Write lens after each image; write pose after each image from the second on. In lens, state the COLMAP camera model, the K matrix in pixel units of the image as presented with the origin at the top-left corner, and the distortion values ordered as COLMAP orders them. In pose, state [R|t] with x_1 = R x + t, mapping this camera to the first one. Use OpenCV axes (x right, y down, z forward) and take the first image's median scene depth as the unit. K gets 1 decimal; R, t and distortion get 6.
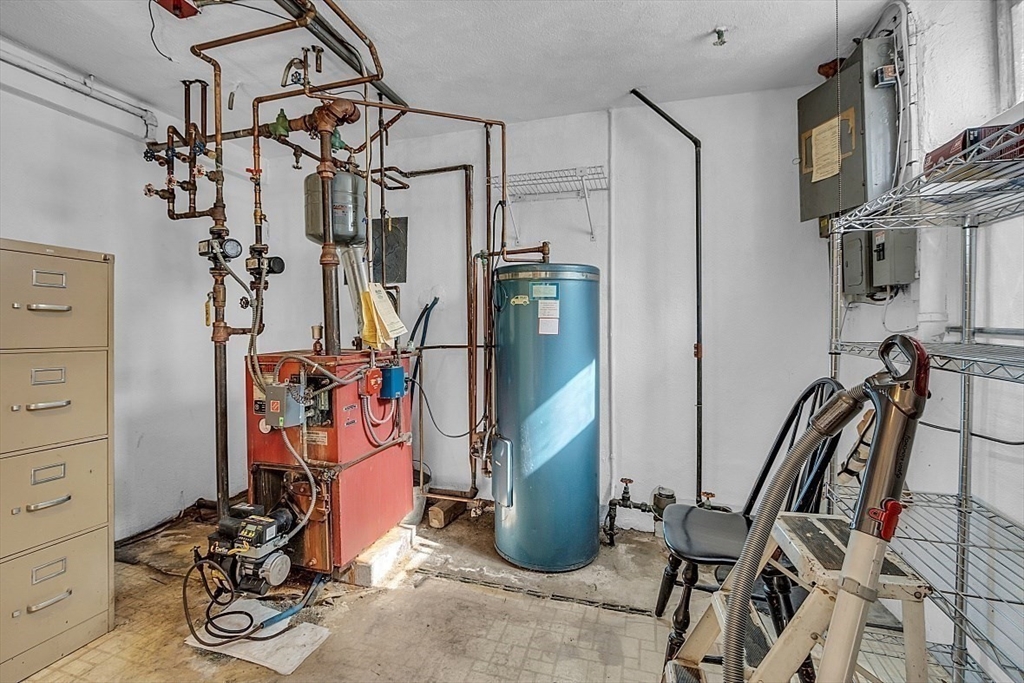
lens RADIAL K [[452.9, 0, 501.7], [0, 452.9, 336.9], [0, 0, 1]] dist [-0.032750, 0.000204]
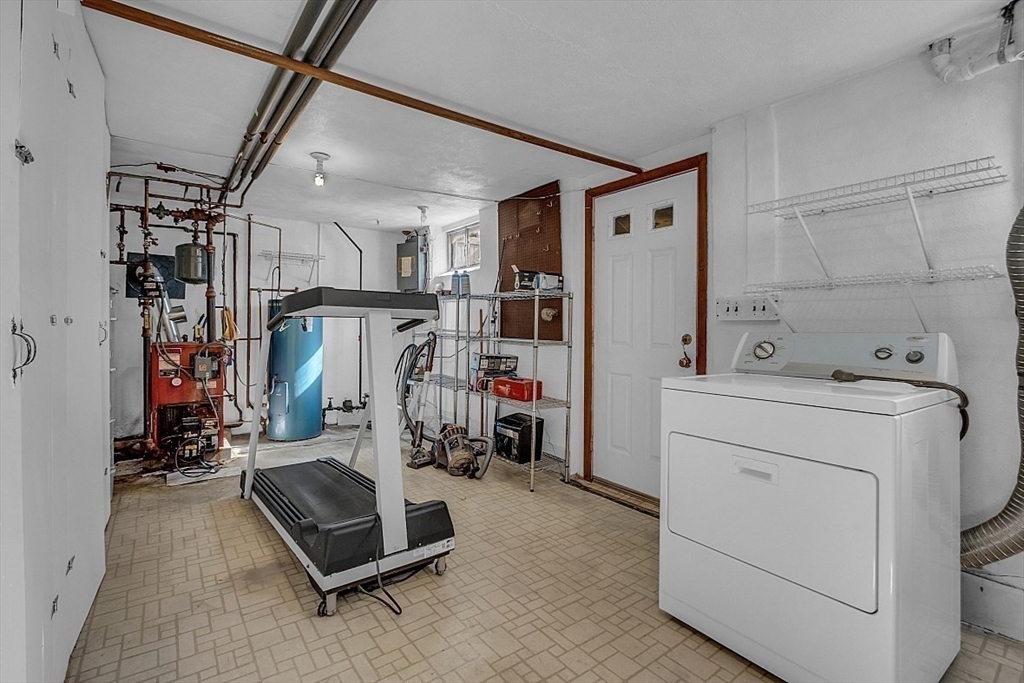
lens RADIAL K [[482.7, 0, 511.2], [0, 482.7, 324.3], [0, 0, 1]] dist [-0.000323, -0.000011]
pose [[0.579175, 0.005016, 0.815188, -1.374914], [0.008539, 0.999889, -0.012219, -0.004489], [-0.815159, 0.014038, 0.579068, -1.315898]]
